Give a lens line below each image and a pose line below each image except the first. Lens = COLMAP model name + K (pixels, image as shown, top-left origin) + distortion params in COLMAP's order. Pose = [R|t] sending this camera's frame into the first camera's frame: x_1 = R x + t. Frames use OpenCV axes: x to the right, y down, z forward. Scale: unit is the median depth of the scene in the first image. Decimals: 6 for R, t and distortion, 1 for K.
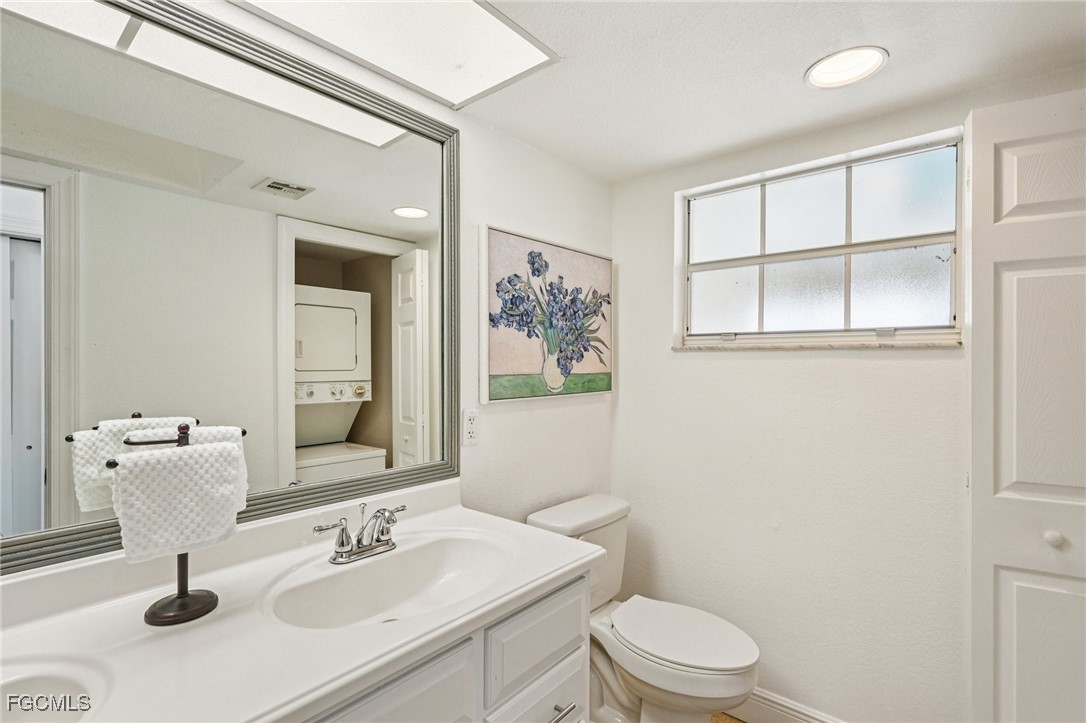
lens RADIAL K [[539.5, 0, 543.0], [0, 539.5, 361.5], [0, 0, 1]] dist [0.016542, 0.000745]
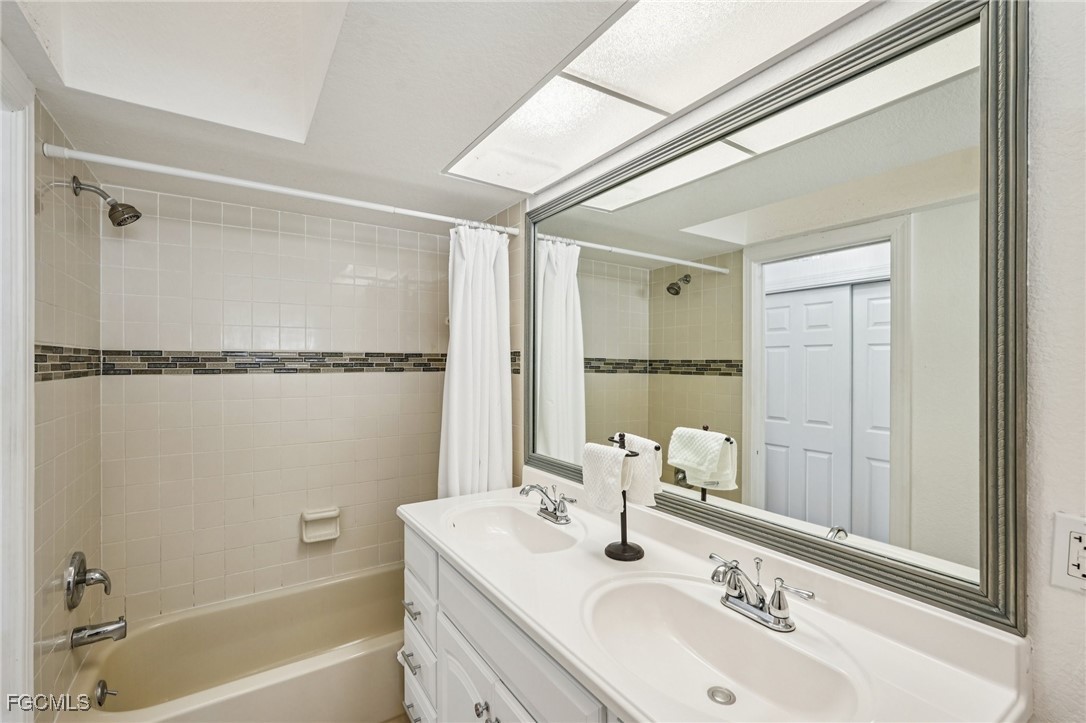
lens RADIAL K [[479.9, 0, 543.0], [0, 479.9, 361.5], [0, 0, 1]] dist [-0.000872, 0.001037]
pose [[-0.301103, -0.001618, -0.953590, 0.555057], [0.005892, 0.999976, -0.003557, -0.066017], [0.953574, -0.006690, -0.301086, 0.930665]]
